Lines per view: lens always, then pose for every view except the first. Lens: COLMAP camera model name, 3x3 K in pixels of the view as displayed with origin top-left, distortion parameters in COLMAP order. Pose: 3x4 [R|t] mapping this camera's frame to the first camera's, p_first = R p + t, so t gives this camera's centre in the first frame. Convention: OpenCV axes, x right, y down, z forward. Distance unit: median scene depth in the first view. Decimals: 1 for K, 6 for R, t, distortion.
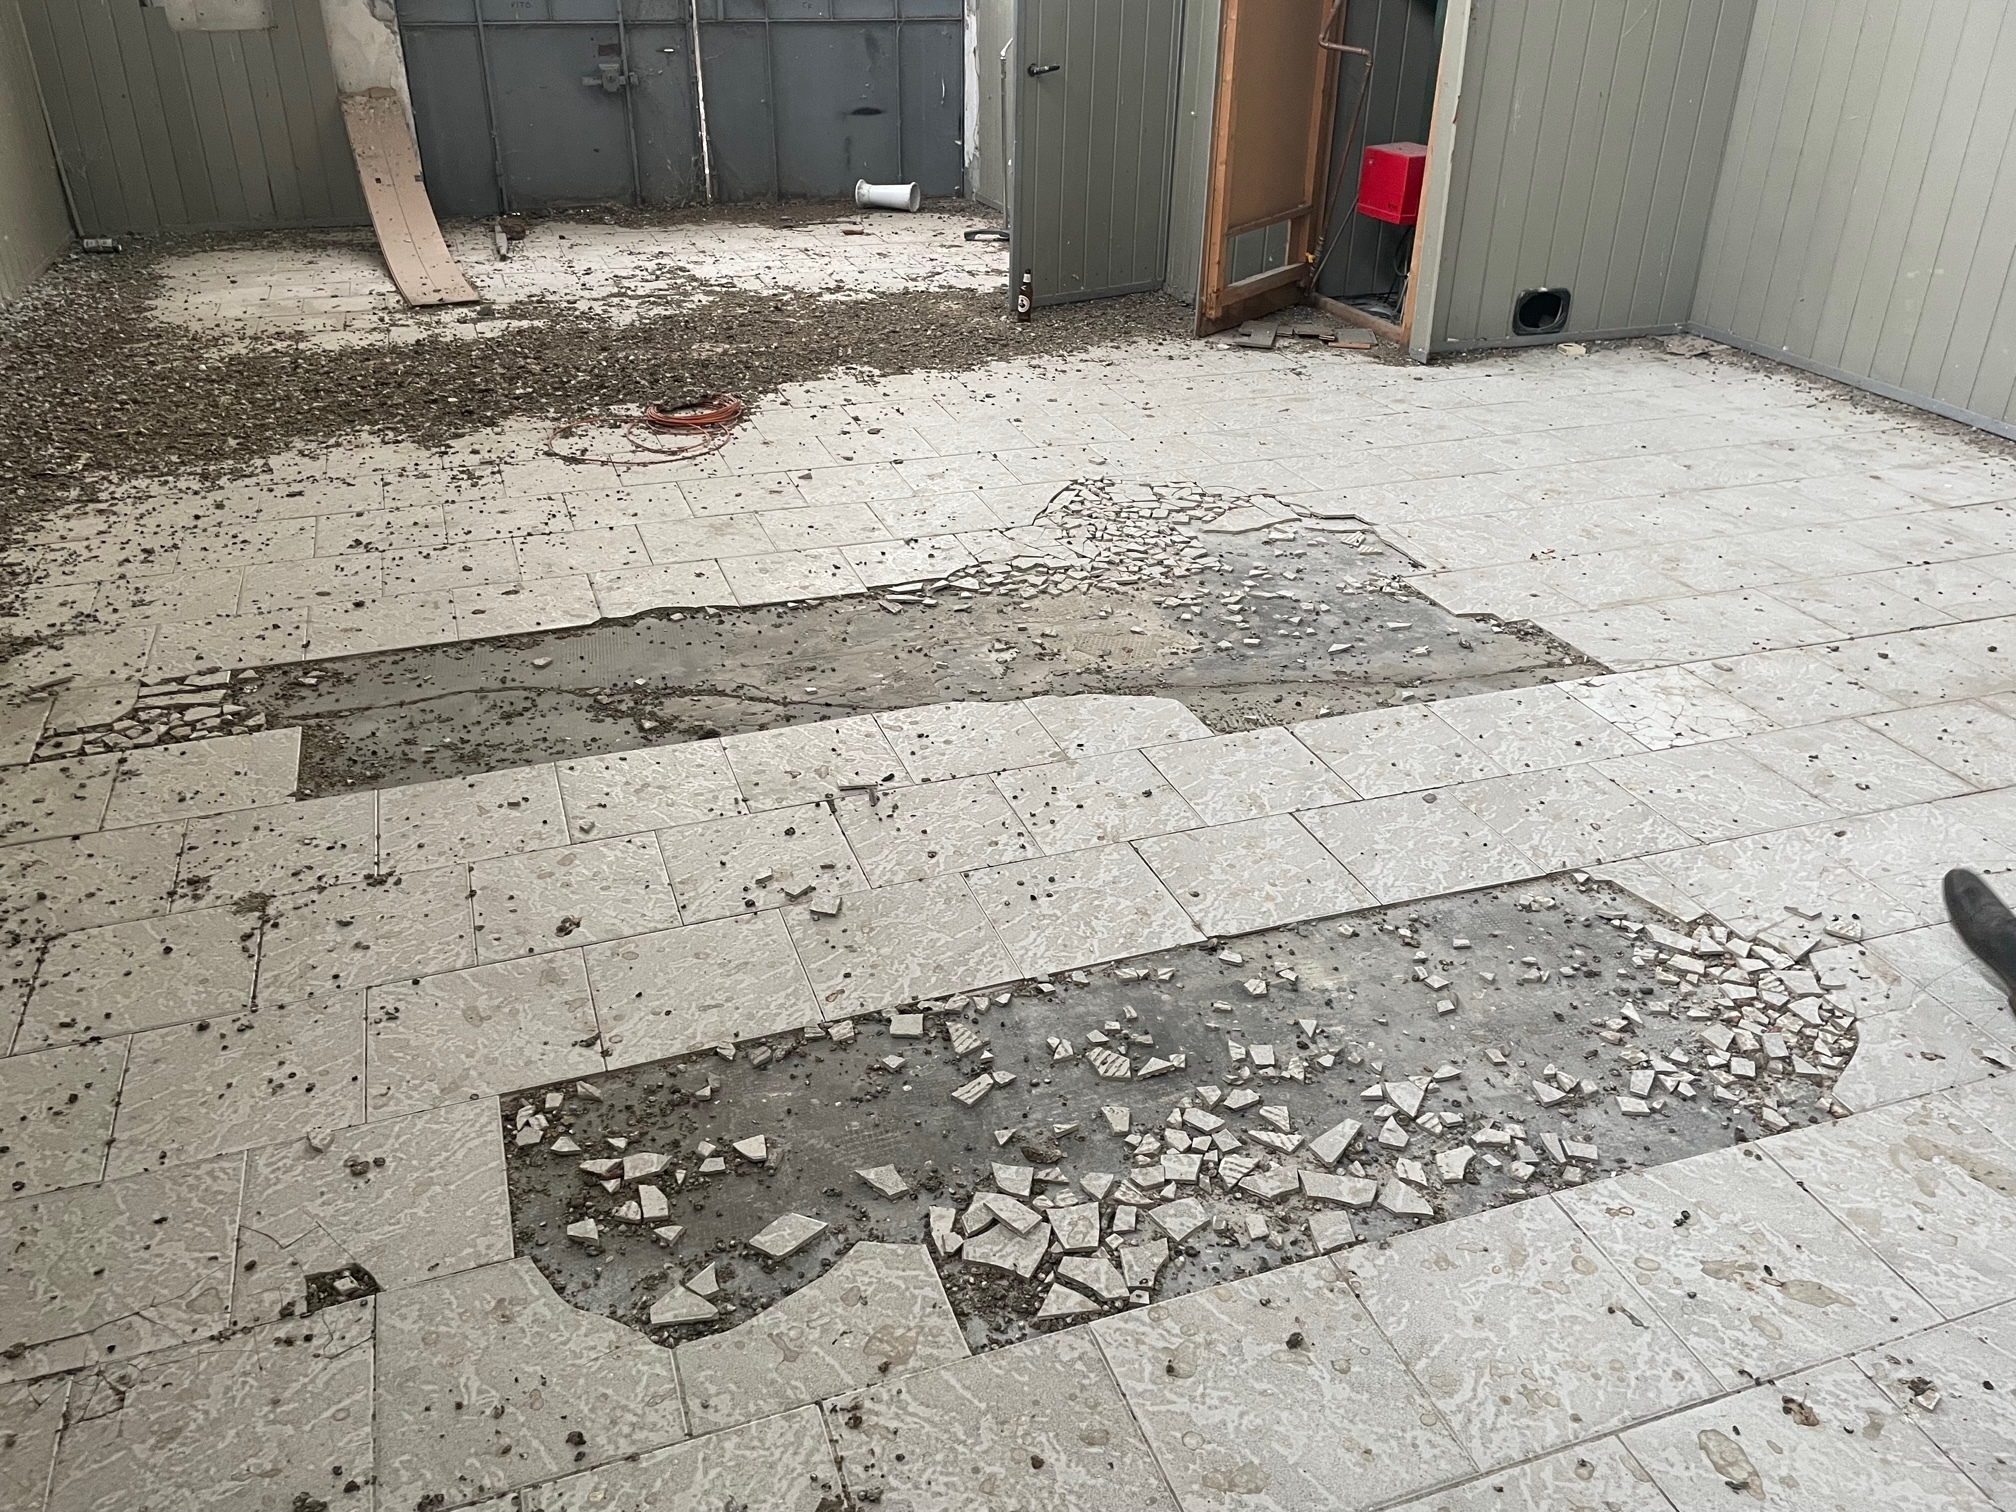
lens RADIAL K [[1510.5, 0, 992.2], [0, 1510.5, 762.4], [0, 0, 1]] dist [0.080731, -0.096541]
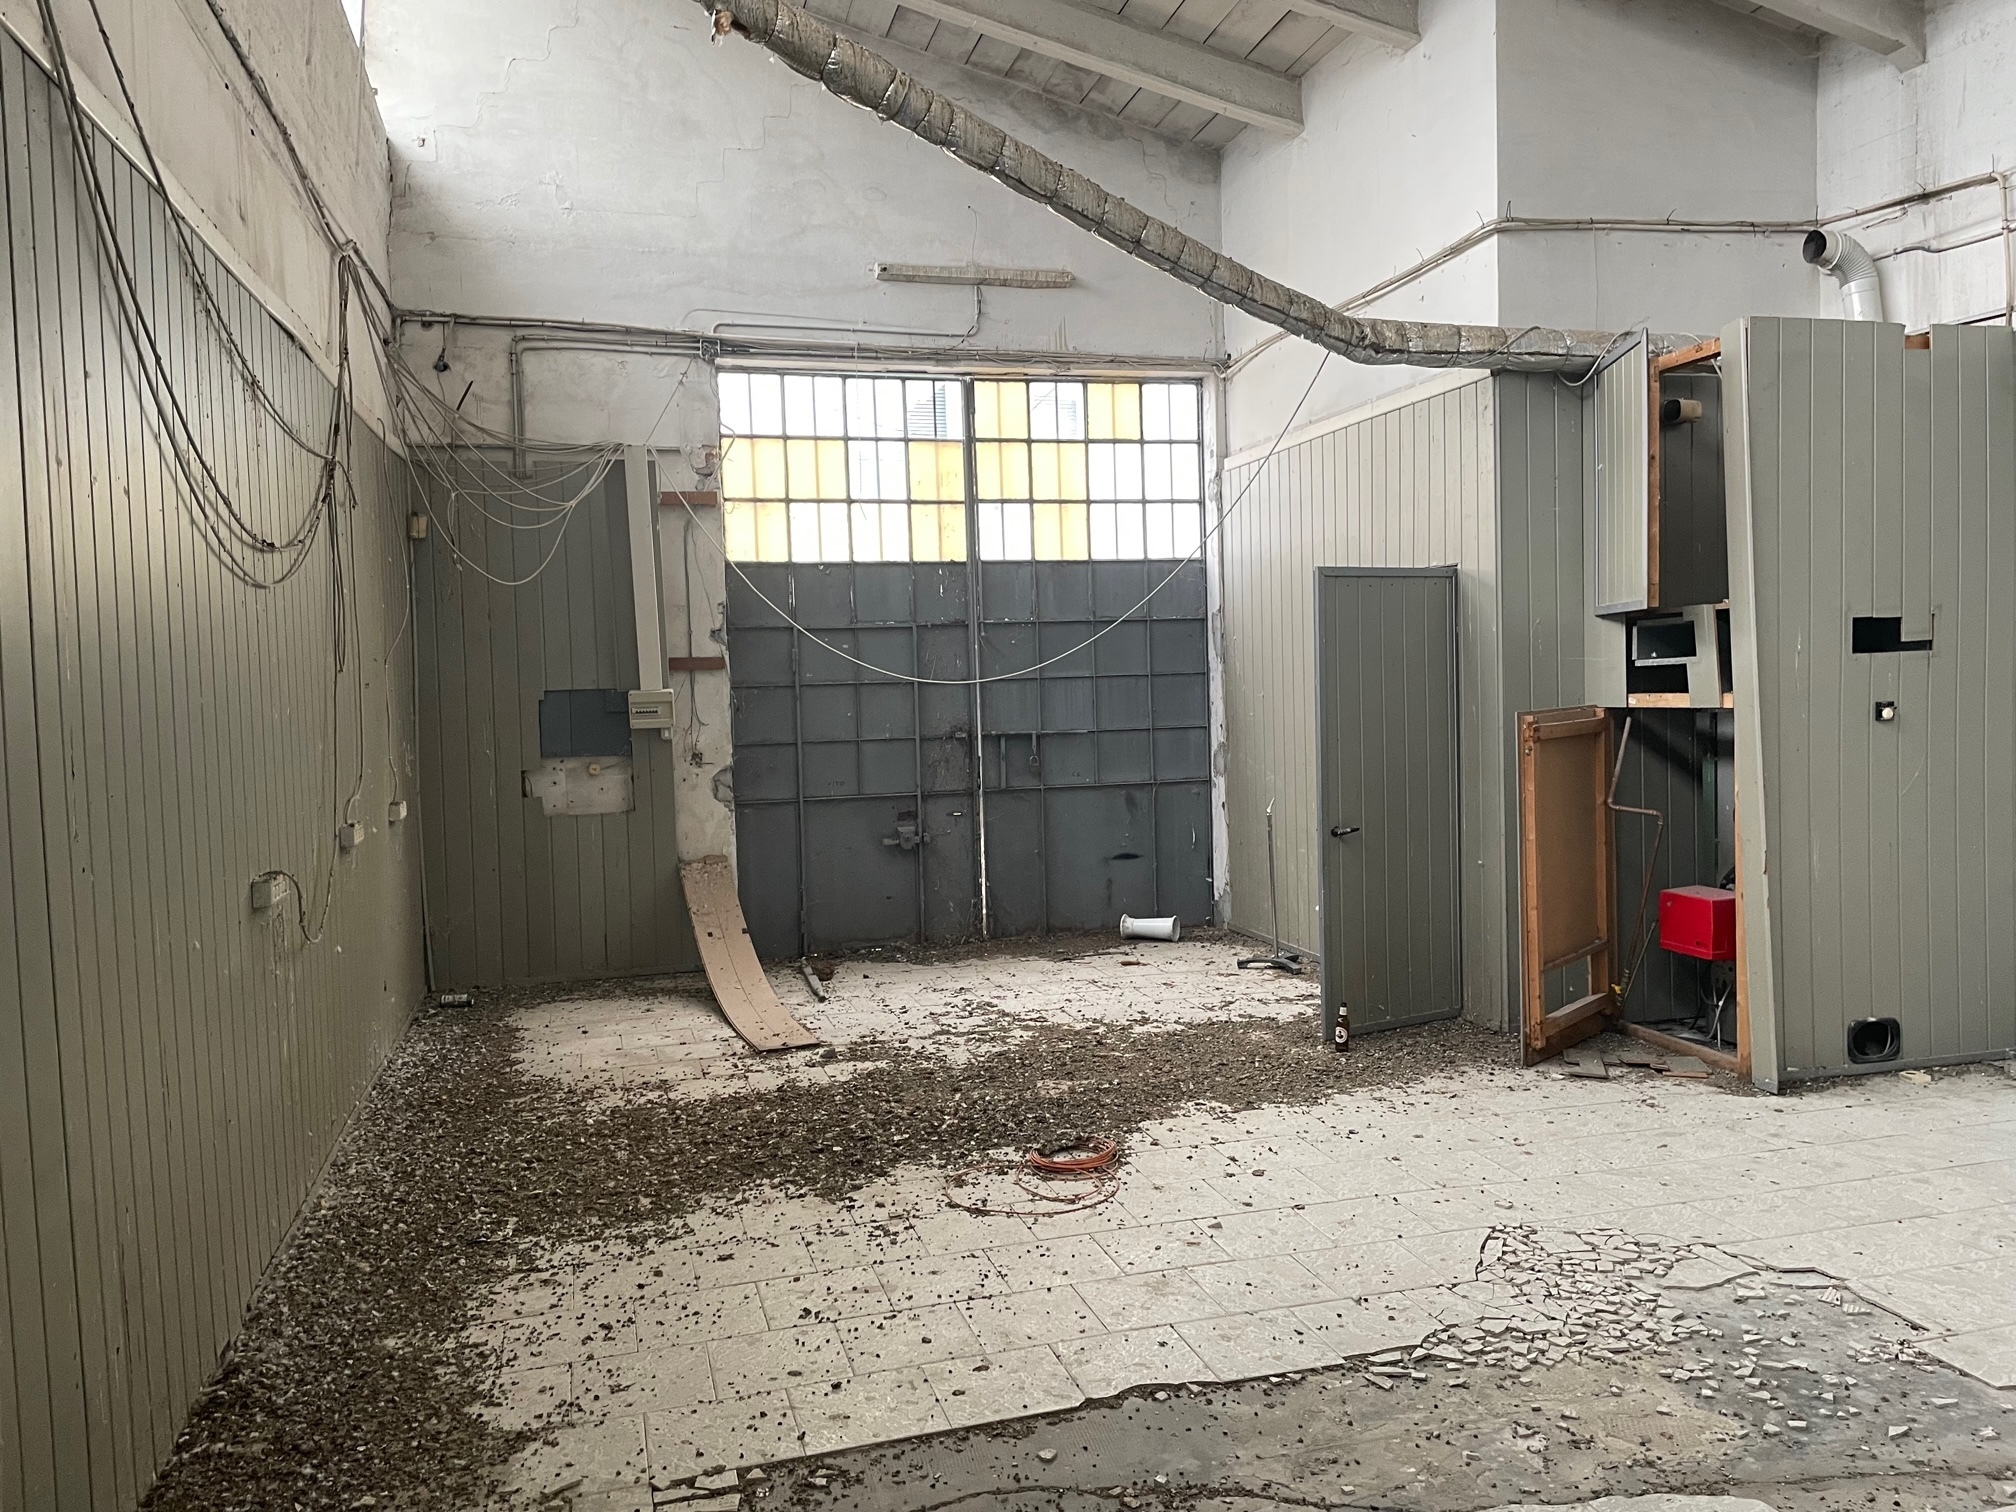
lens RADIAL K [[1510.5, 0, 1027.4], [0, 1510.5, 741.8], [0, 0, 1]] dist [0.080731, -0.096541]
pose [[0.998168, -0.031142, -0.051872, -0.162755], [0.004976, 0.896709, -0.442592, -0.028014], [0.060297, 0.441523, 0.895222, -0.036472]]
